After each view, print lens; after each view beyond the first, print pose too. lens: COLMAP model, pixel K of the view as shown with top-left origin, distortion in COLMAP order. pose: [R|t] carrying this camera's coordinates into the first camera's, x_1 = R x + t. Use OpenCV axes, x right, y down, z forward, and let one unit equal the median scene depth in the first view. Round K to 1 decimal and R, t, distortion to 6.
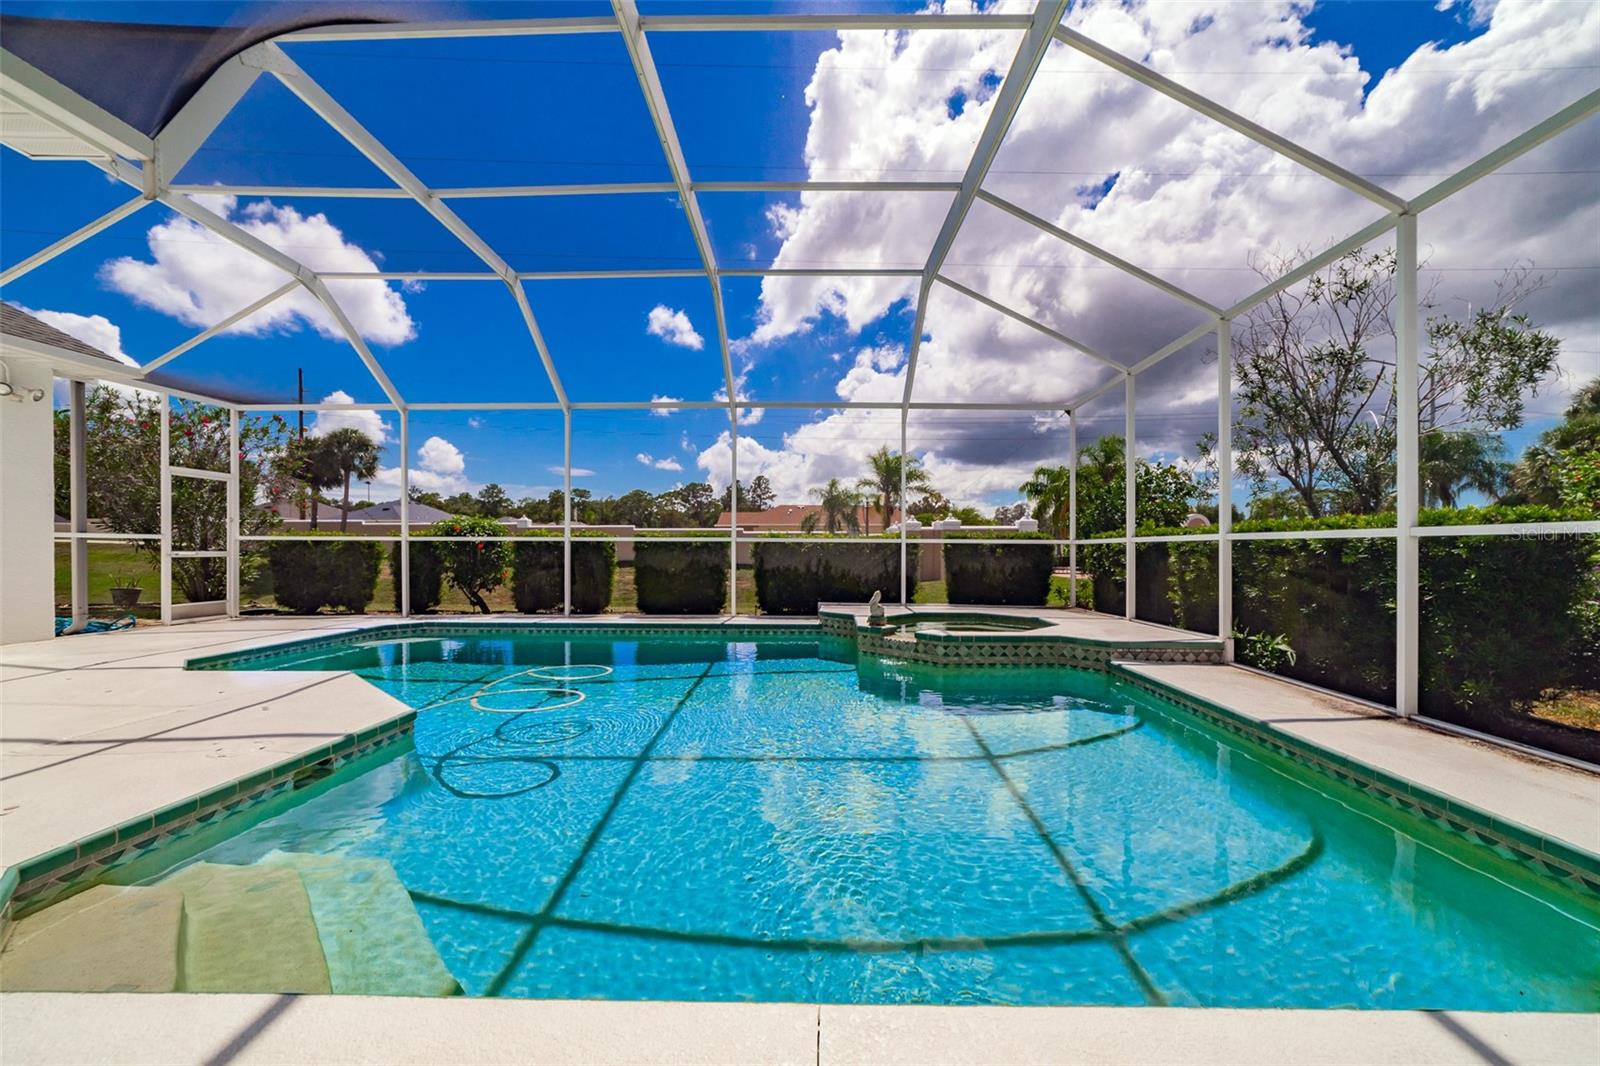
lens RADIAL K [[620.0, 0, 803.5], [0, 620.0, 548.5], [0, 0, 1]] dist [-0.011646, 0.001451]
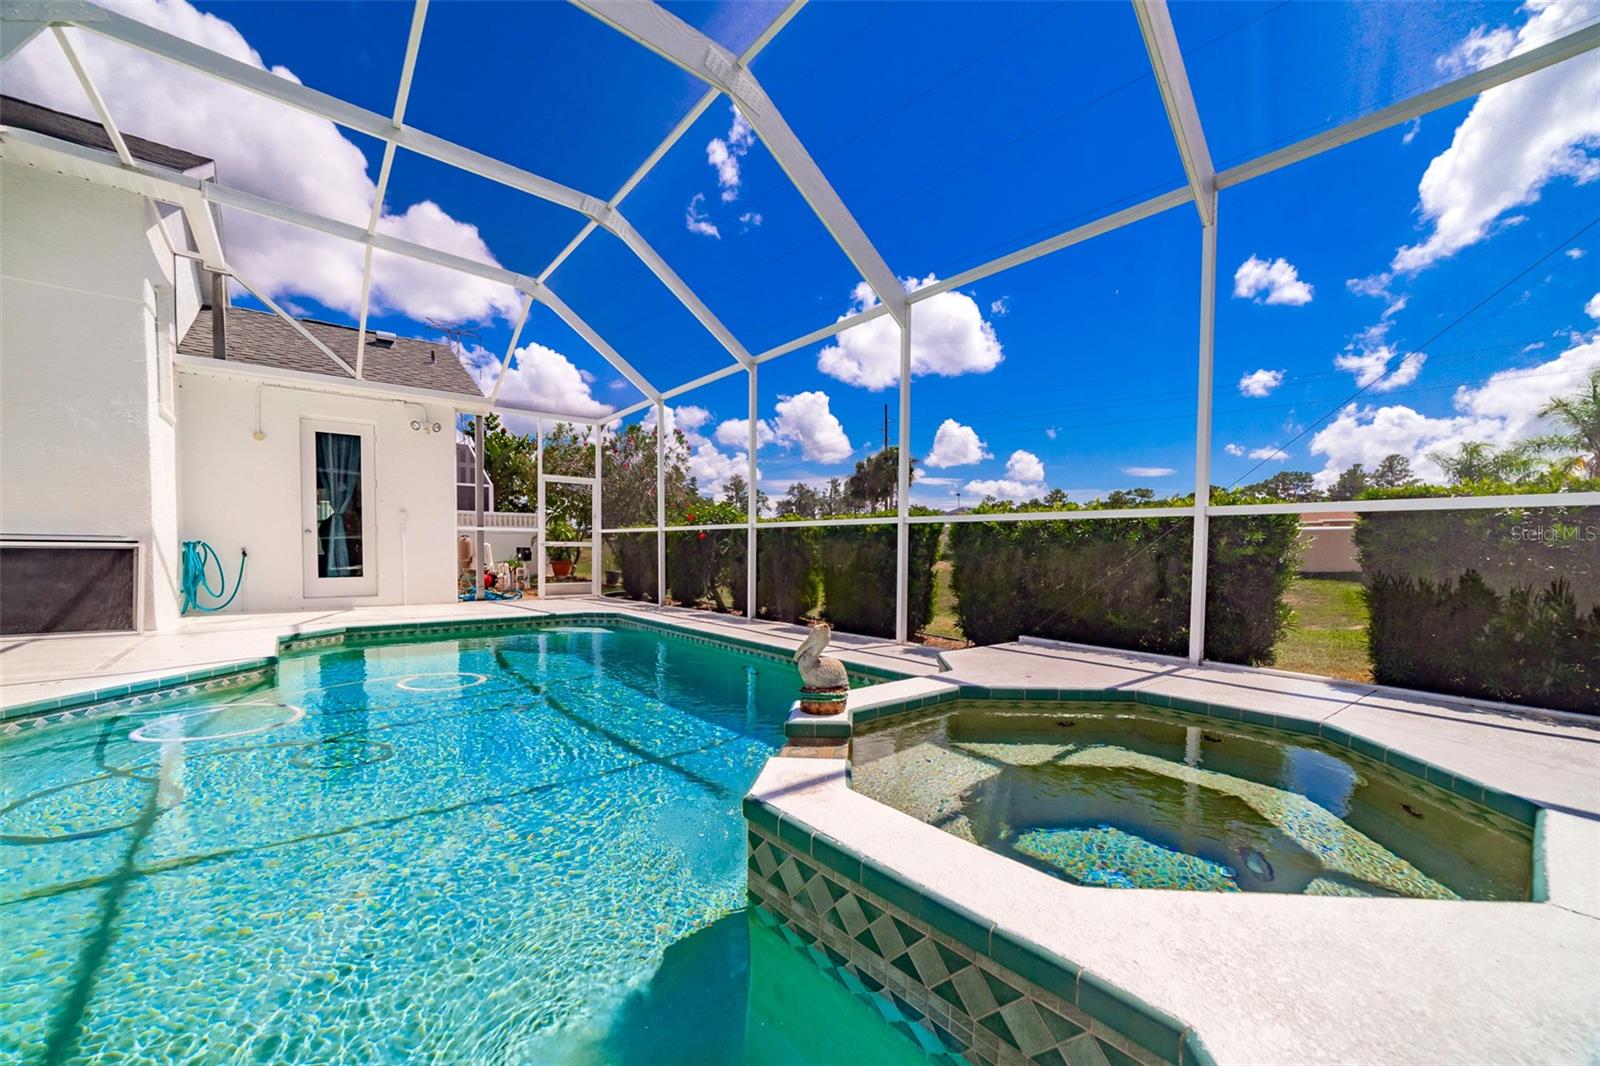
lens RADIAL K [[620.0, 0, 855.4], [0, 620.0, 572.1], [0, 0, 1]] dist [-0.011646, 0.001451]
pose [[0.679070, 0.036253, -0.733178, 0.276779], [-0.013978, 0.999237, 0.036462, 0.010860], [0.733940, -0.014512, 0.679059, 0.486761]]
